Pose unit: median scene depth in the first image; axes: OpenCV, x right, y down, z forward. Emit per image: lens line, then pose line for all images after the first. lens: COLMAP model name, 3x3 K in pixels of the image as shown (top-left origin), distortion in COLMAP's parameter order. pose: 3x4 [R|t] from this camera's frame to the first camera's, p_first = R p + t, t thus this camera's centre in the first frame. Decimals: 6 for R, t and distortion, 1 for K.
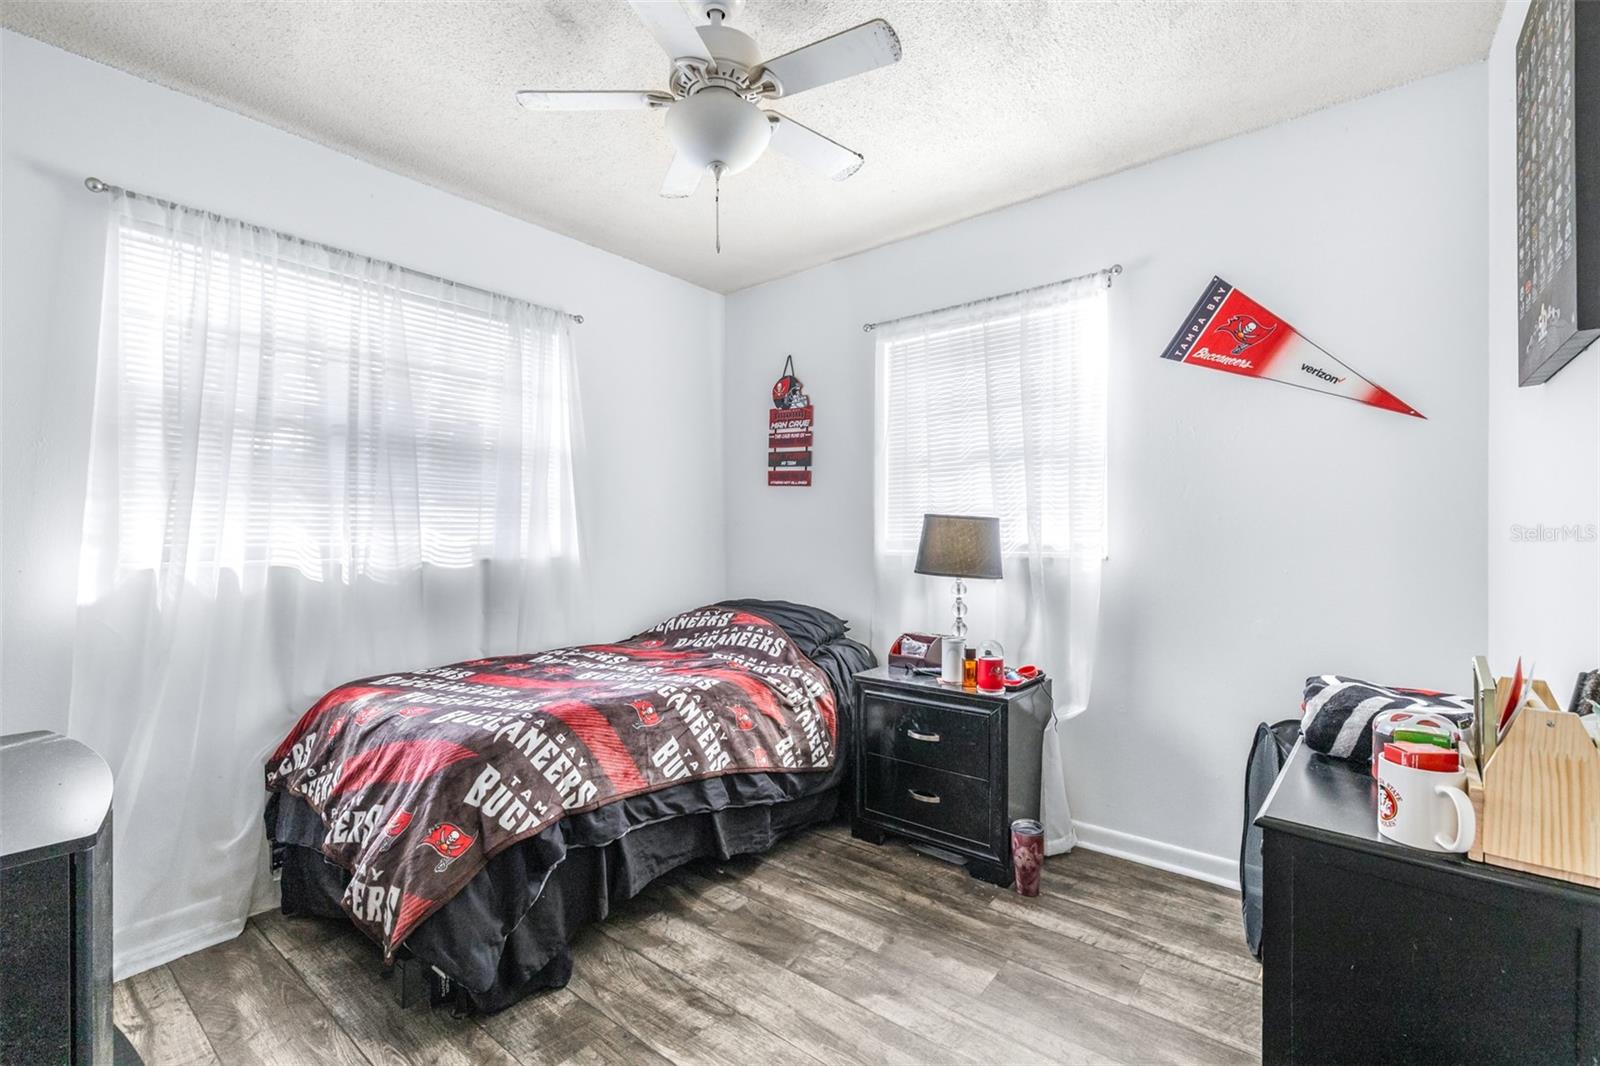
lens RADIAL K [[687.2, 0, 799.5], [0, 687.2, 531.7], [0, 0, 1]] dist [0.000517, -0.000581]
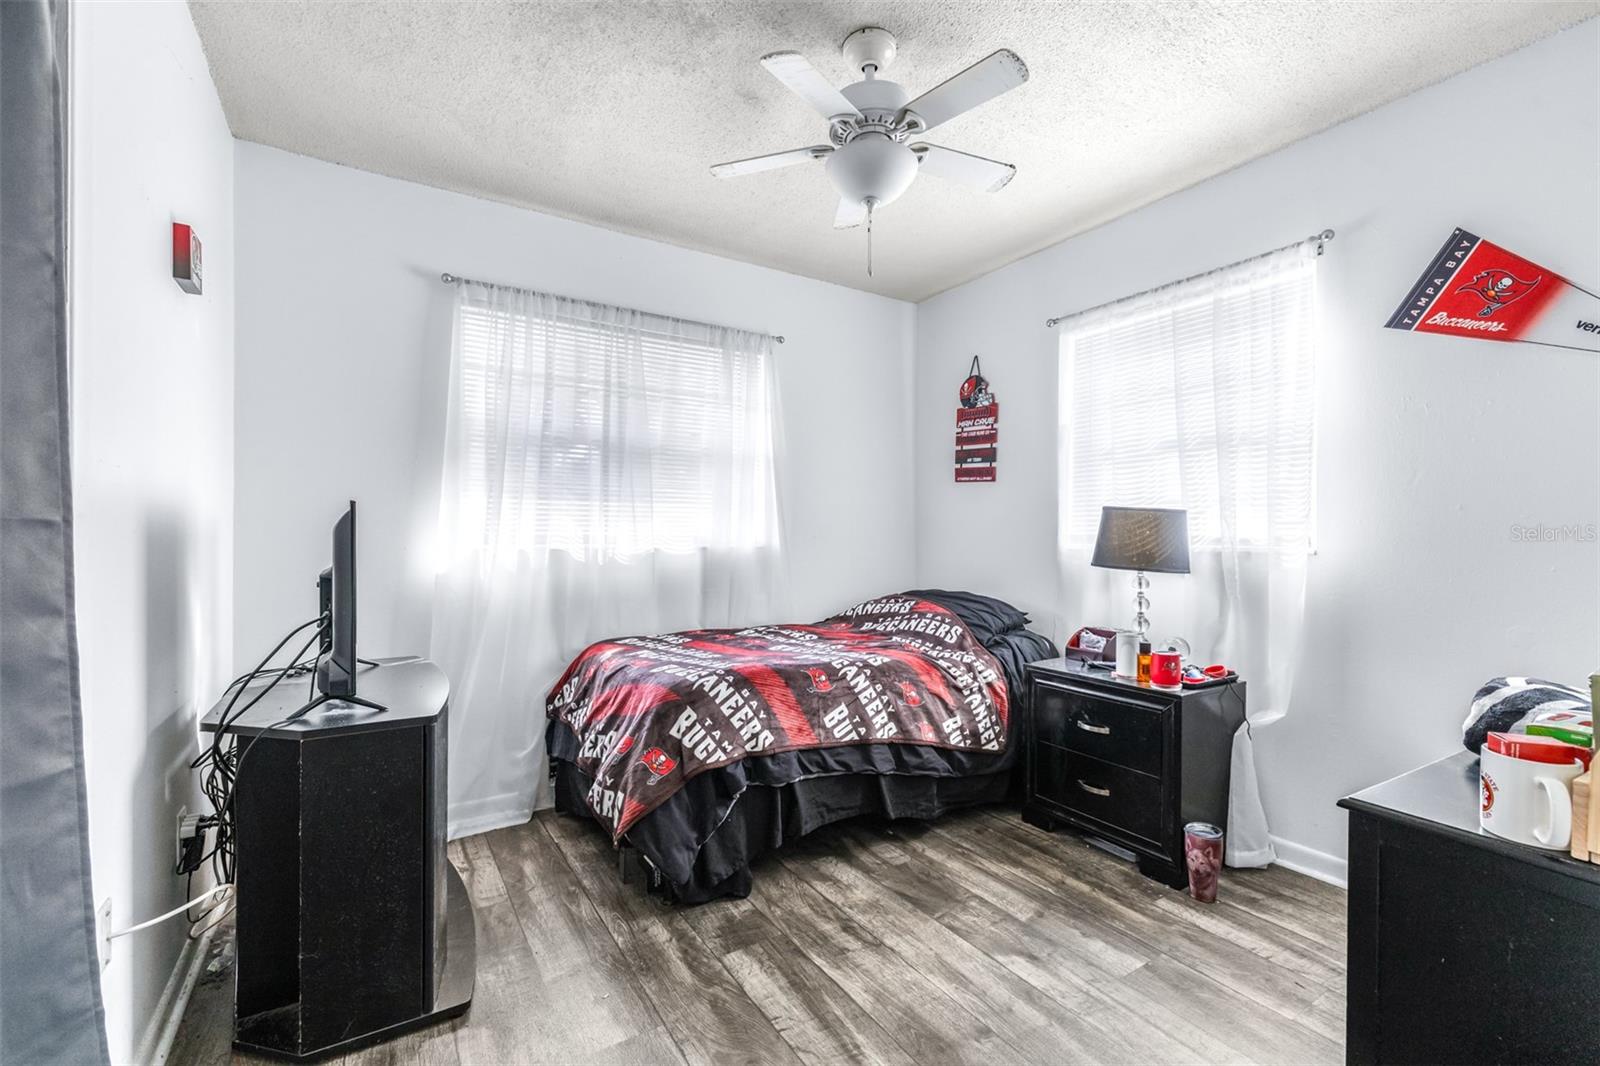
lens RADIAL K [[677.5, 0, 804.6], [0, 677.5, 529.5], [0, 0, 1]] dist [0.000522, -0.000198]
pose [[0.947764, 0.002169, -0.318964, 0.112878], [-0.003370, 0.999989, -0.003214, 0.015622], [0.318954, 0.004121, 0.947761, -0.082463]]
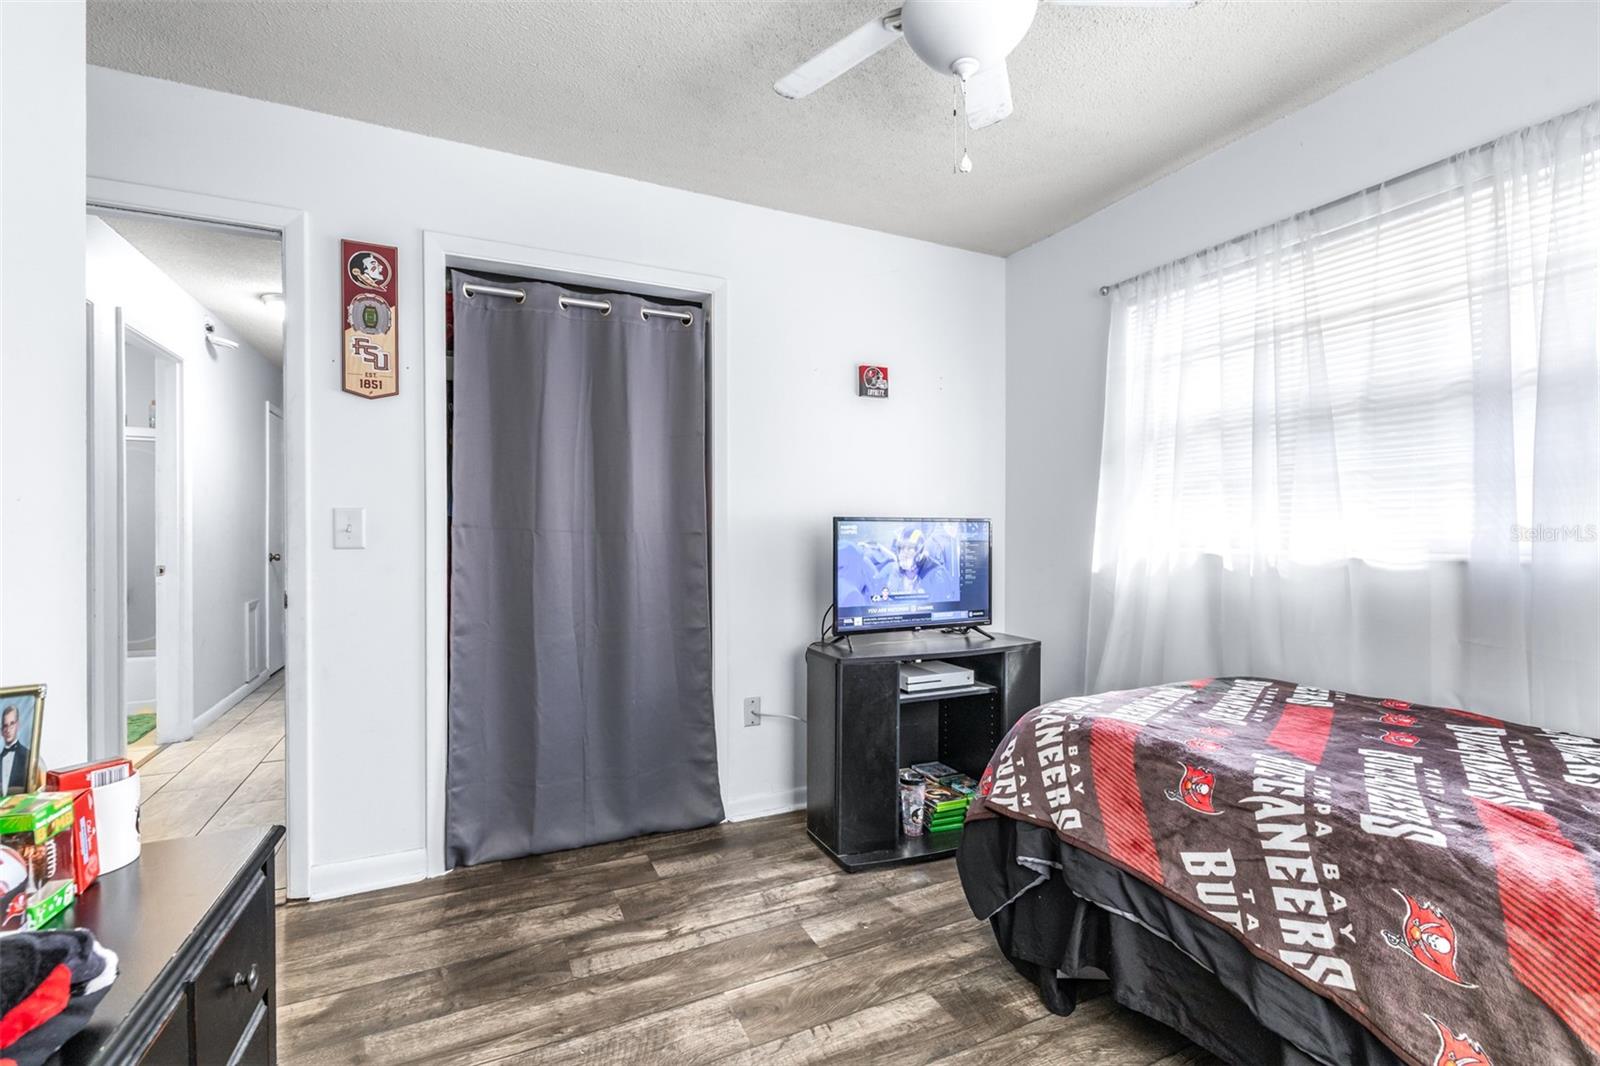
lens RADIAL K [[694.2, 0, 793.2], [0, 694.2, 532.0], [0, 0, 1]] dist [-0.000483, -0.000167]
pose [[-0.436275, 0.002519, -0.899810, 0.550665], [0.005447, 0.999985, 0.000158, 0.010406], [0.899797, -0.004832, -0.436282, 0.930595]]
